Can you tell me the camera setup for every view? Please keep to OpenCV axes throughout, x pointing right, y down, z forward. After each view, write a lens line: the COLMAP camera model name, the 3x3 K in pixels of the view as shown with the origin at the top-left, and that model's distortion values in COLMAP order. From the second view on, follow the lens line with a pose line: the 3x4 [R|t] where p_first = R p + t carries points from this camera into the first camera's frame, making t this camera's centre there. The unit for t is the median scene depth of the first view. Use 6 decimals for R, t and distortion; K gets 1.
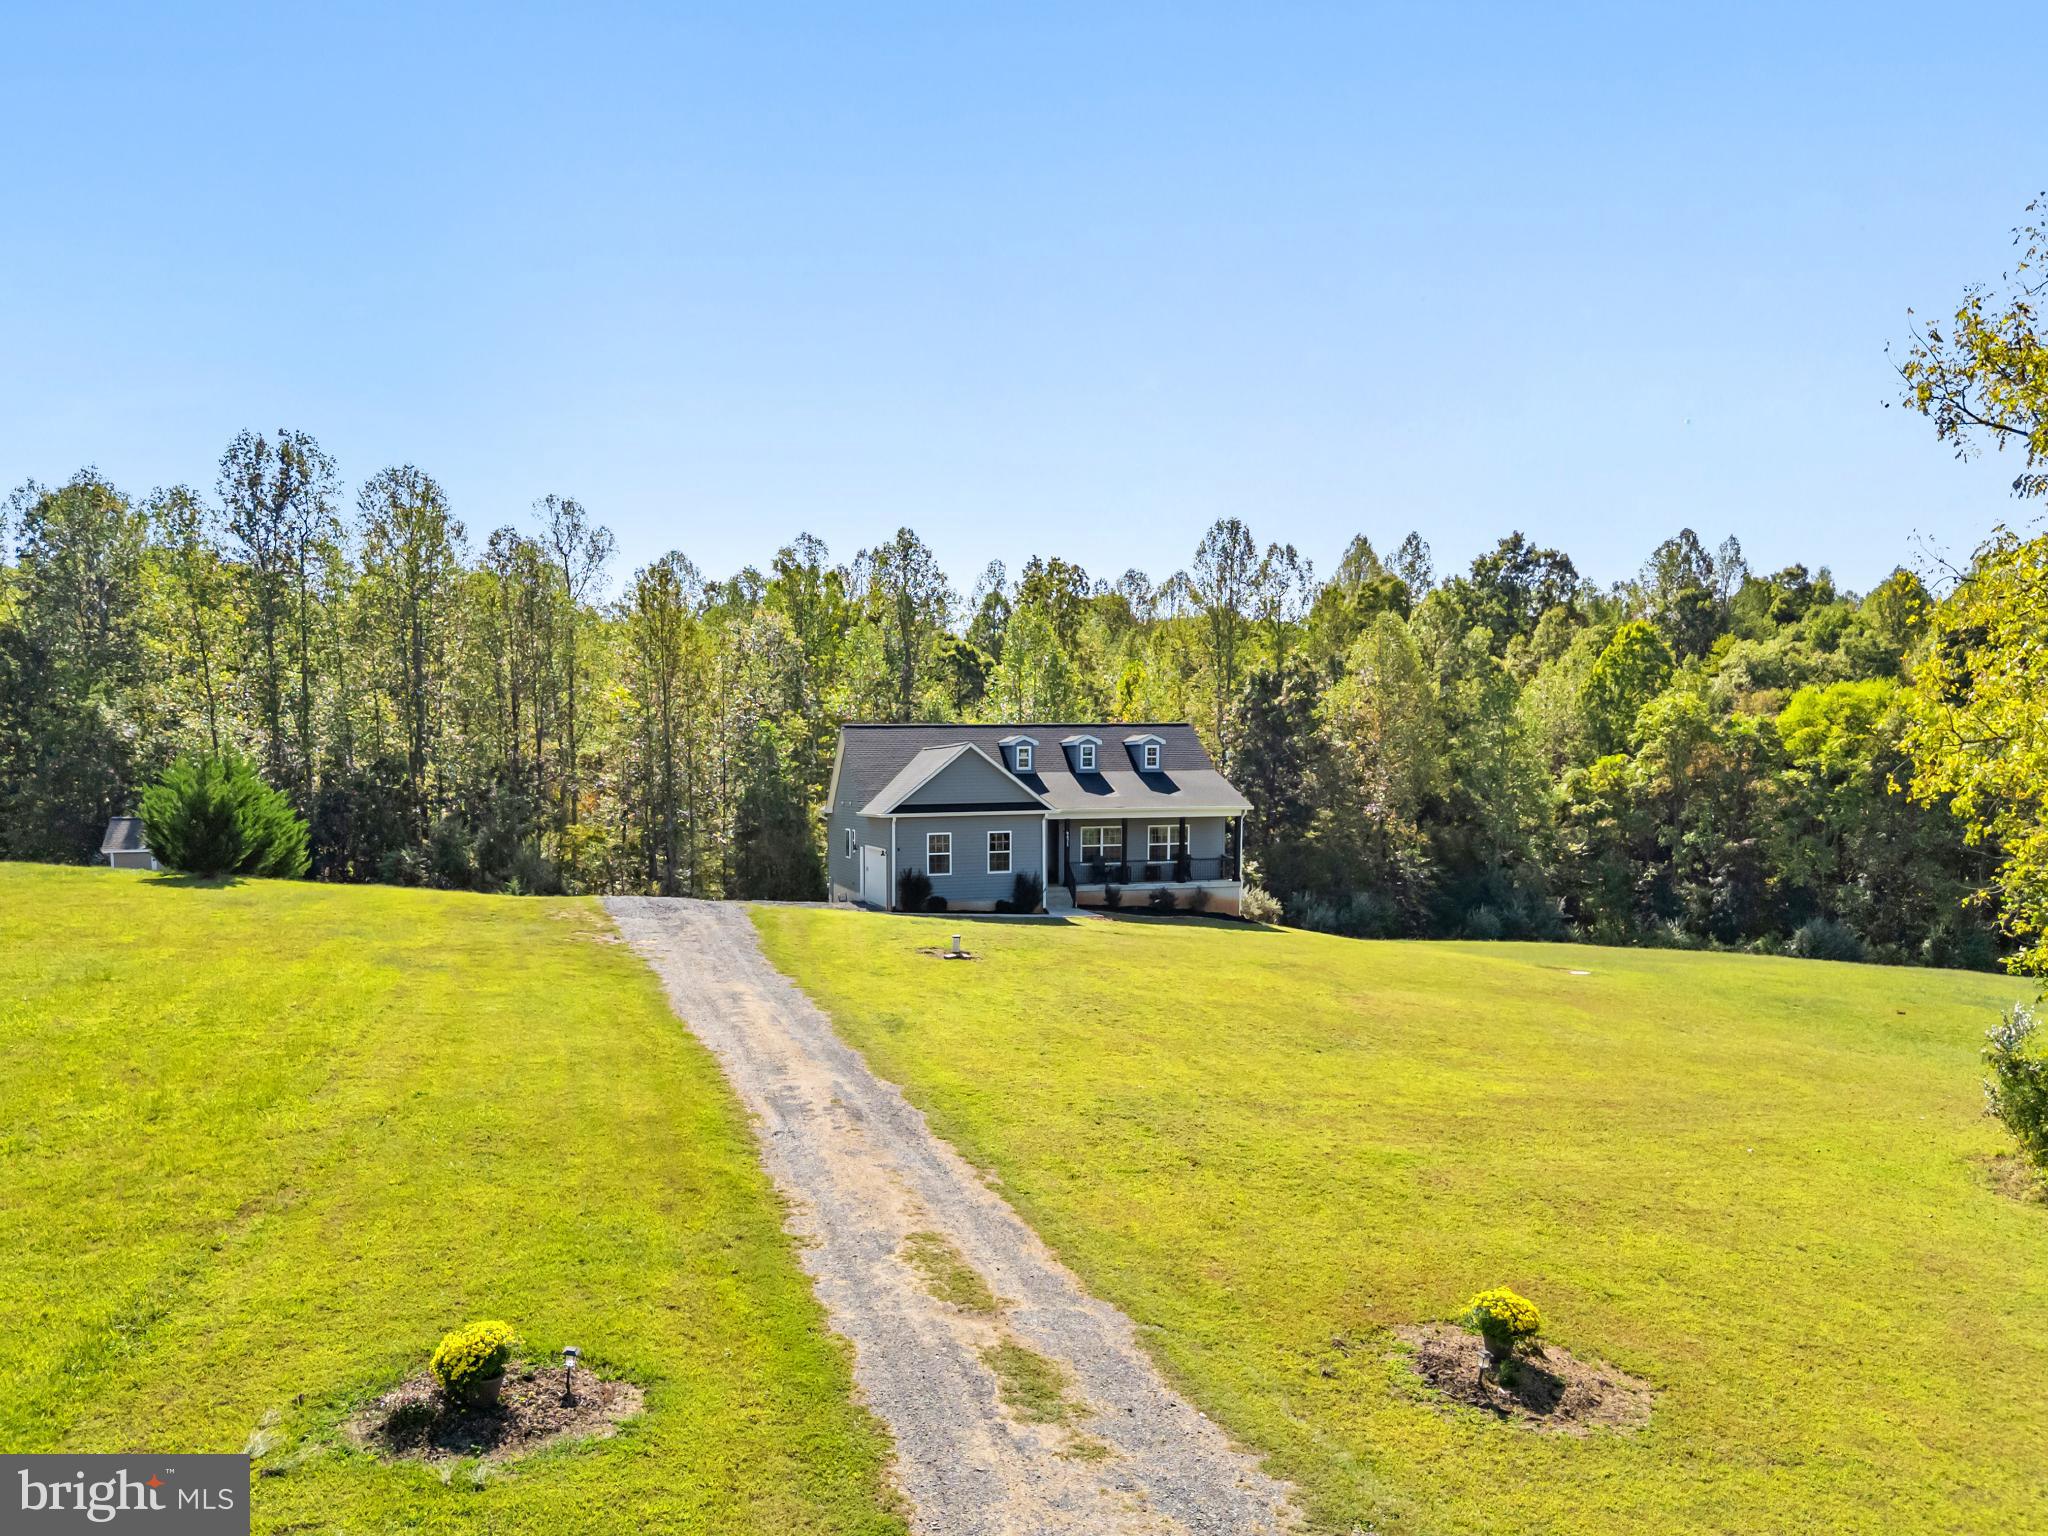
lens RADIAL K [[1449.6, 0, 1024.2], [0, 1449.6, 766.1], [0, 0, 1]] dist [0.002007, -0.000459]
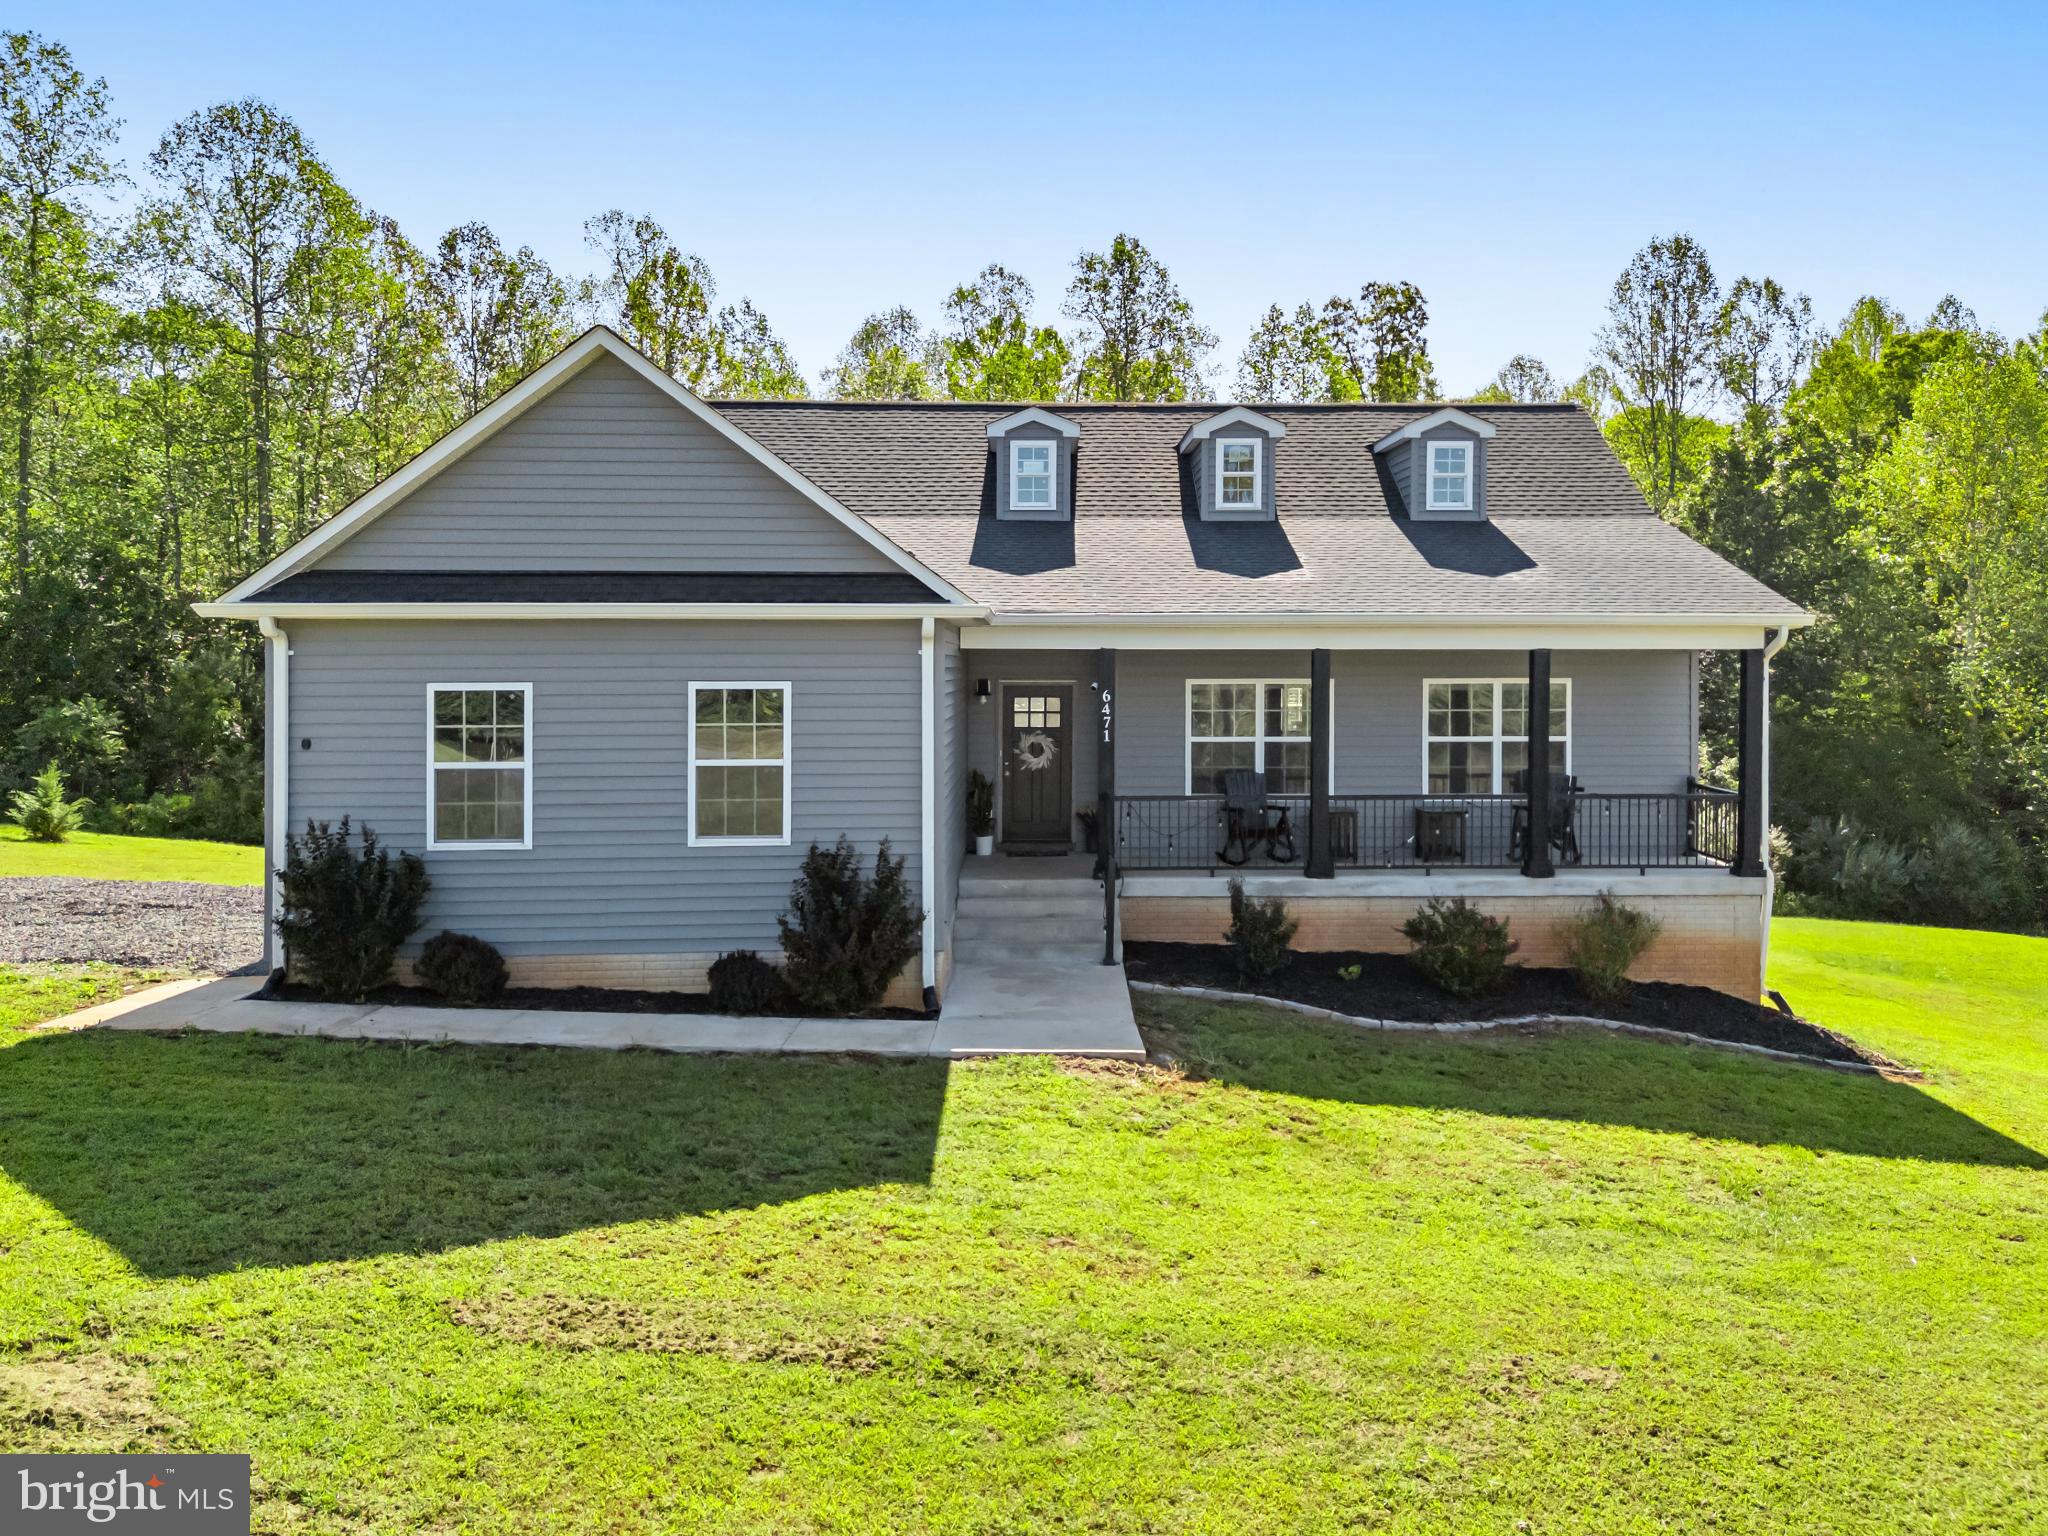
lens RADIAL K [[1277.0, 0, 988.3], [0, 1277.0, 614.0], [0, 0, 1]] dist [0.028123, -0.001036]
pose [[0.943165, -0.000296, -0.332326, 0.053725], [-0.005434, 0.999852, -0.016311, 0.019433], [0.332282, 0.017190, 0.943024, 0.427824]]
